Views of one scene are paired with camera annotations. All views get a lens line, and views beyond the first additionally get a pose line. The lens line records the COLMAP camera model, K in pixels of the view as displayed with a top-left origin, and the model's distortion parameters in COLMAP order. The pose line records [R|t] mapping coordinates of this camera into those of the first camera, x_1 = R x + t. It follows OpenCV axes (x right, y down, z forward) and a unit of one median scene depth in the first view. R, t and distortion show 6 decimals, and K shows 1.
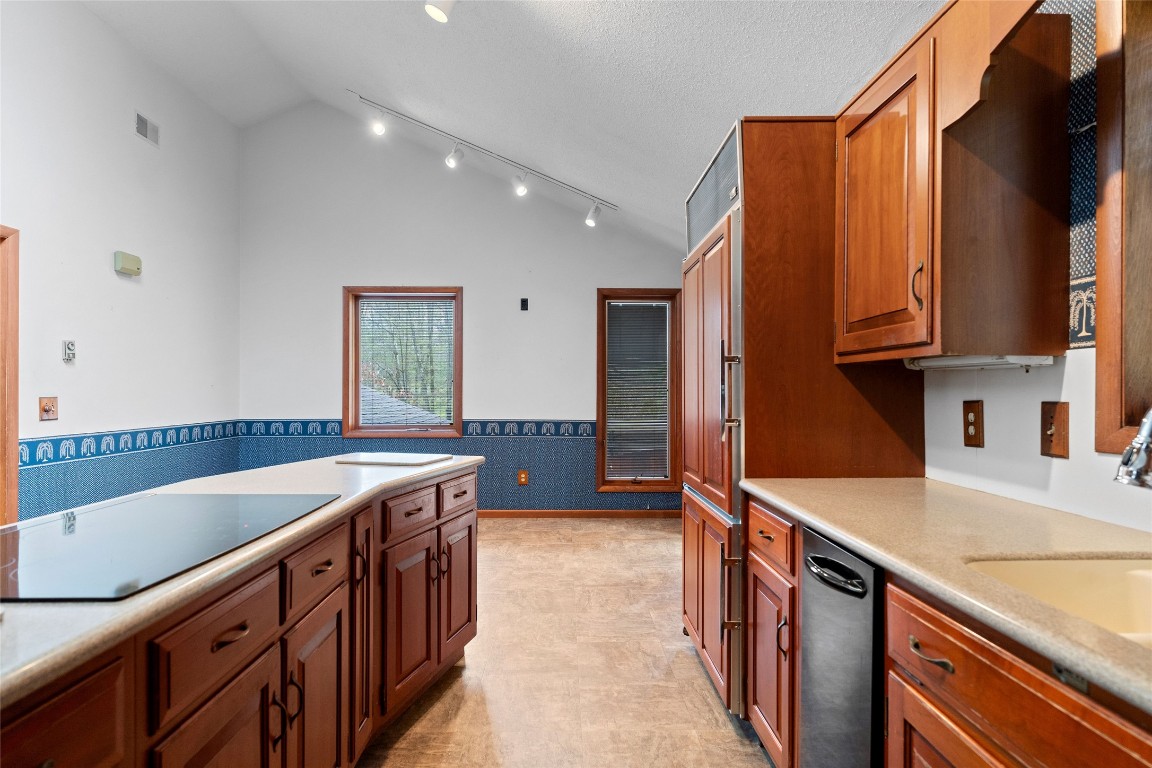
lens RADIAL K [[638.8, 0, 574.9], [0, 638.8, 391.6], [0, 0, 1]] dist [-0.000437, -0.001105]
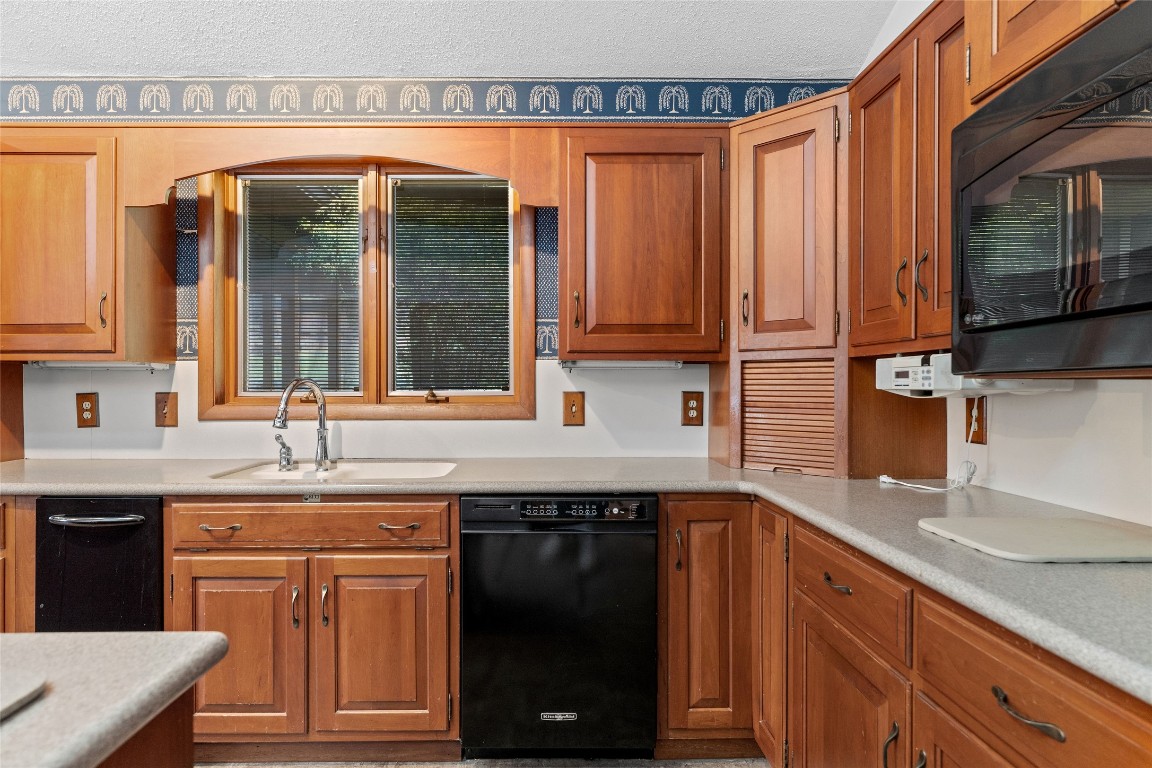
lens RADIAL K [[647.3, 0, 556.7], [0, 647.3, 387.5], [0, 0, 1]] dist [-0.001534, -0.000400]
pose [[0.009082, -0.003520, 0.999953, -0.713470], [0.001559, 0.999993, 0.003506, -0.000562], [-0.999958, 0.001527, 0.009087, 0.003349]]
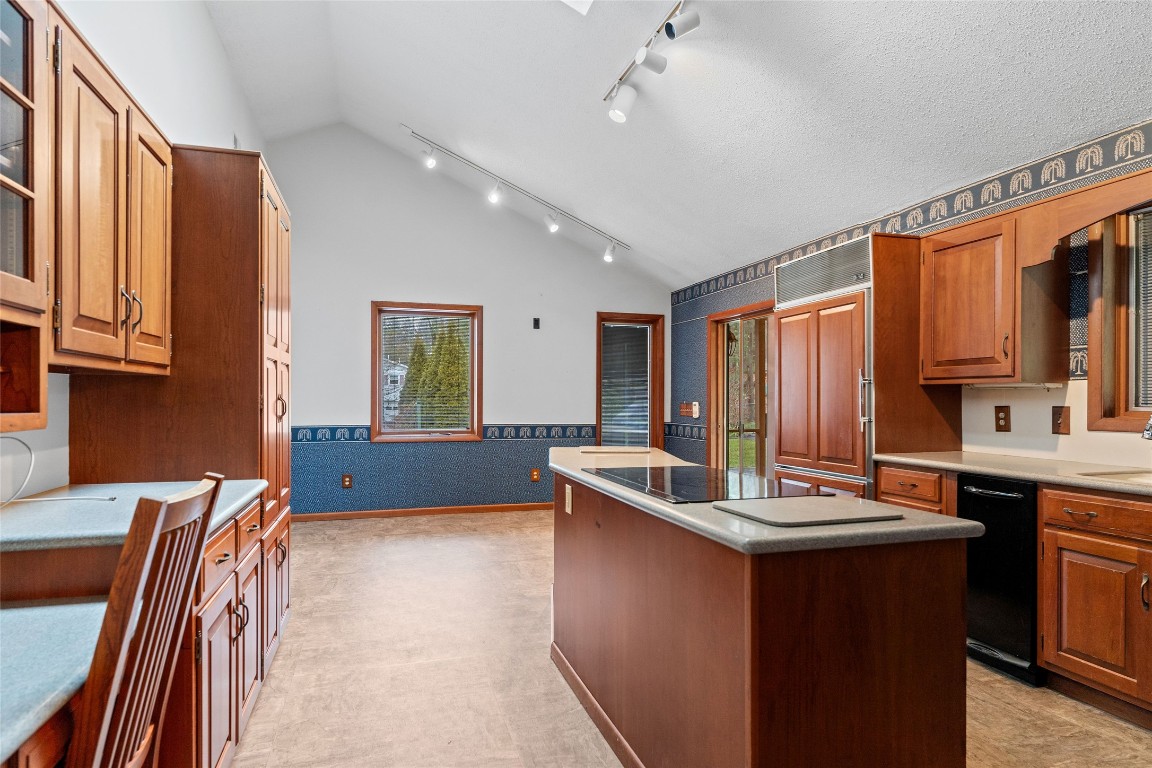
lens RADIAL K [[649.1, 0, 577.1], [0, 649.1, 400.0], [0, 0, 1]] dist [-0.002353, 0.000026]
pose [[0.961112, 0.001046, 0.276157, -1.030665], [-0.001540, 0.999998, 0.001574, -0.004099], [-0.276154, -0.001938, 0.961111, -0.429790]]
